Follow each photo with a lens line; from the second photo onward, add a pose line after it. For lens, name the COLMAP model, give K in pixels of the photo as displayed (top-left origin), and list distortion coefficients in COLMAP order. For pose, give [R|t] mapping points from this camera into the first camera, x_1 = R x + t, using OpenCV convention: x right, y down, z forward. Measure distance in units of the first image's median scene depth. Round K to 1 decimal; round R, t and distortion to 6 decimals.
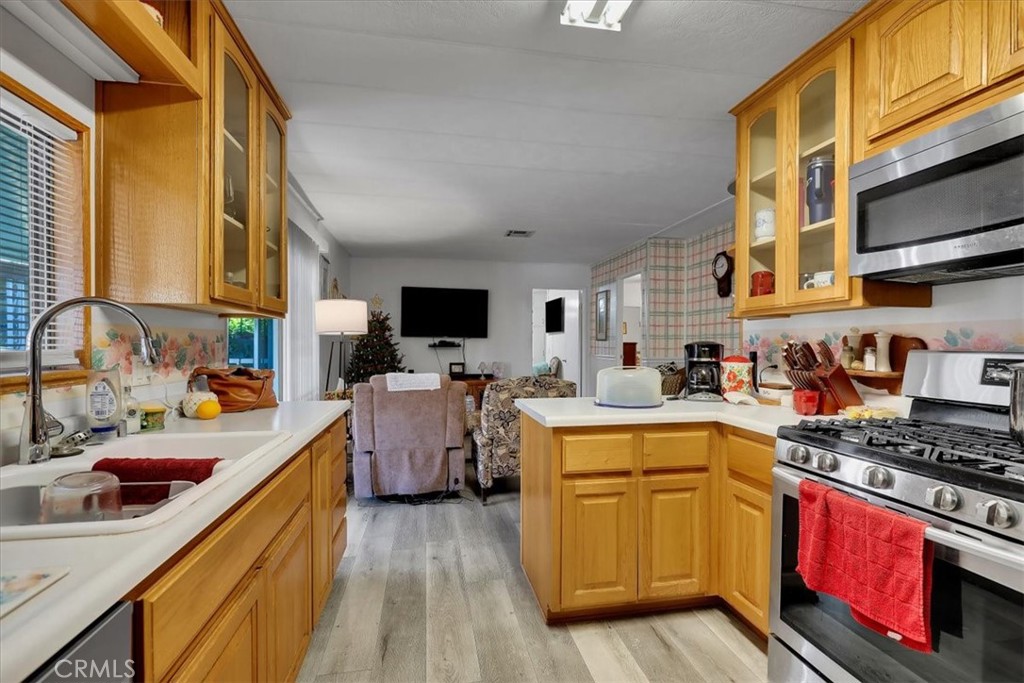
lens RADIAL K [[457.3, 0, 508.0], [0, 457.3, 349.2], [0, 0, 1]] dist [-0.004334, 0.002139]
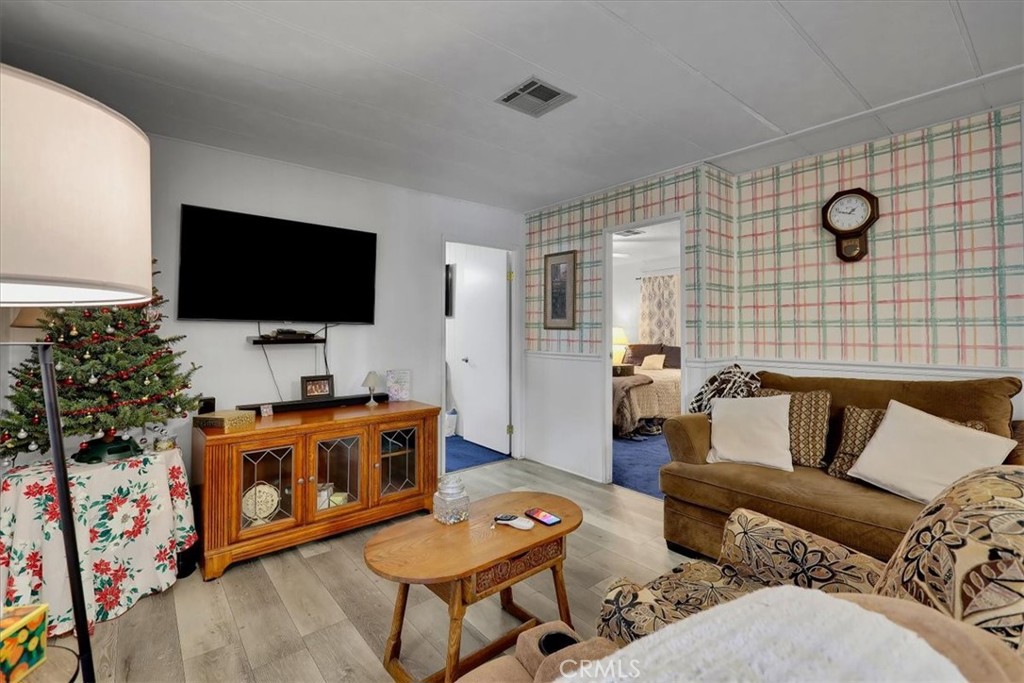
lens RADIAL K [[460.9, 0, 506.1], [0, 460.9, 327.4], [0, 0, 1]] dist [-0.001322, 0.000760]
pose [[0.874369, 0.002275, 0.485257, -0.352147], [0.006532, 0.999843, -0.016459, -0.024337], [-0.485218, 0.017561, 0.874217, 0.967894]]
